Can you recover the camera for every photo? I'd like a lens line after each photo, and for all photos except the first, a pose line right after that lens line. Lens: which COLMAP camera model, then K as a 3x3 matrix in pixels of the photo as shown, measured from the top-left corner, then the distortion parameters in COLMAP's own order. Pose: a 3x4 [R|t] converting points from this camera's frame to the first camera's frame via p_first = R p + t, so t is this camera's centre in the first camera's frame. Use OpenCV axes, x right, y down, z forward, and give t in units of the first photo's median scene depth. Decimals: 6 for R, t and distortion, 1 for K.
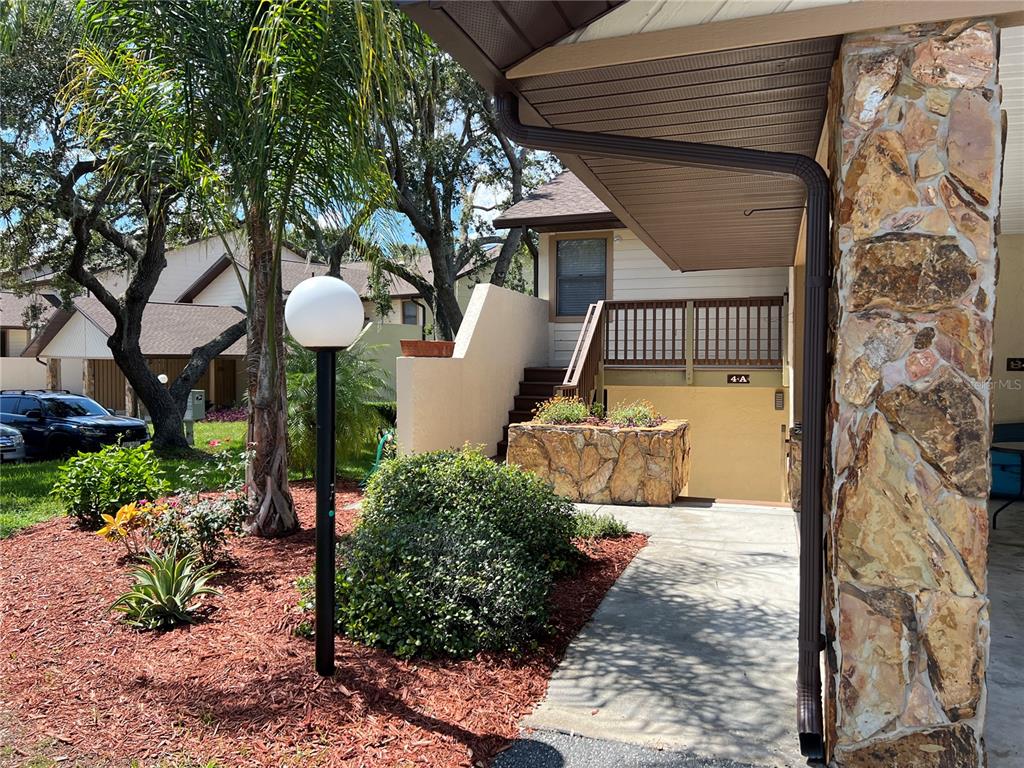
lens RADIAL K [[764.7, 0, 512.0], [0, 764.7, 384.0], [0, 0, 1]] dist [0.003971, 0.002130]
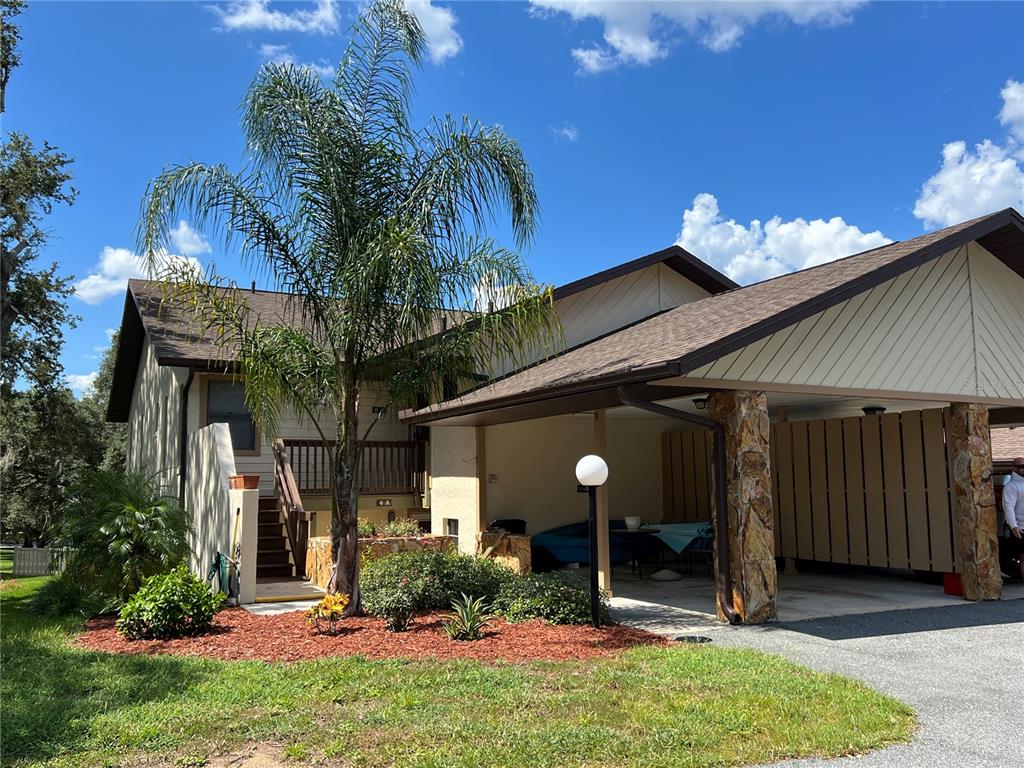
lens RADIAL K [[857.3, 0, 512.0], [0, 857.3, 384.0], [0, 0, 1]] dist [0.066518, -0.135116]
pose [[0.691064, 0.077353, 0.718643, -2.891265], [0.030891, 0.990188, -0.136288, -0.006309], [-0.722134, 0.116383, 0.681893, -0.826071]]
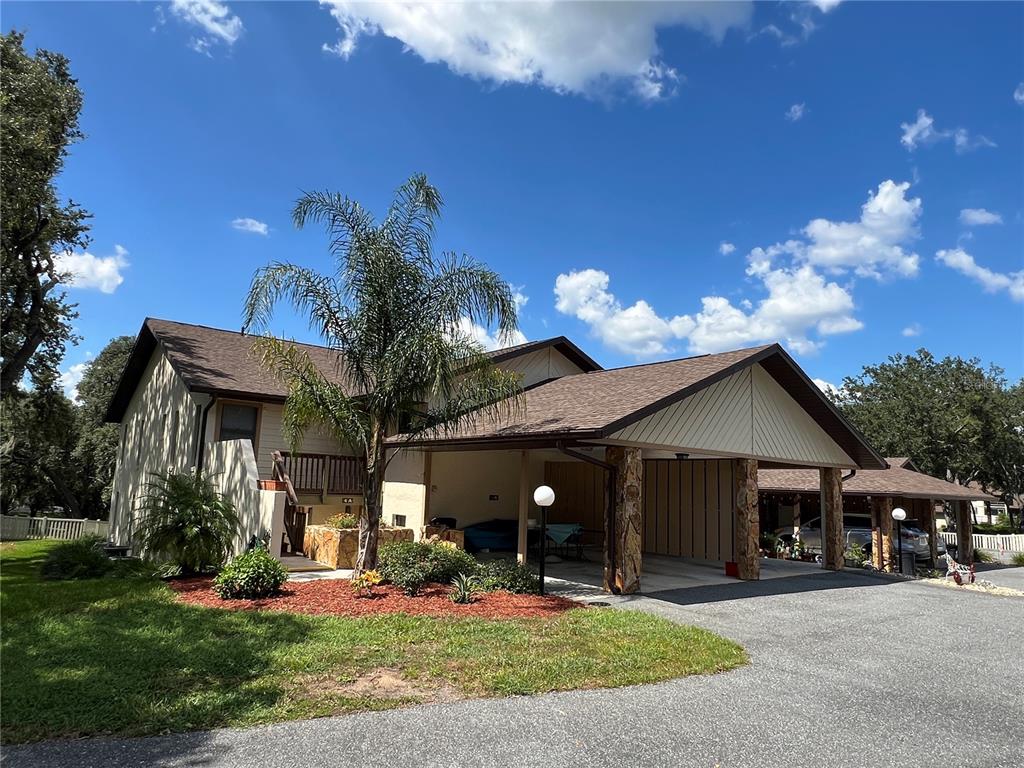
lens RADIAL K [[638.1, 0, 512.0], [0, 638.1, 384.0], [0, 0, 1]] dist [-0.018715, 0.002128]
pose [[0.530606, 0.151367, 0.833994, -3.689136], [-0.013061, 0.985269, -0.170514, -0.121630], [-0.847518, 0.079583, 0.524766, -0.666299]]
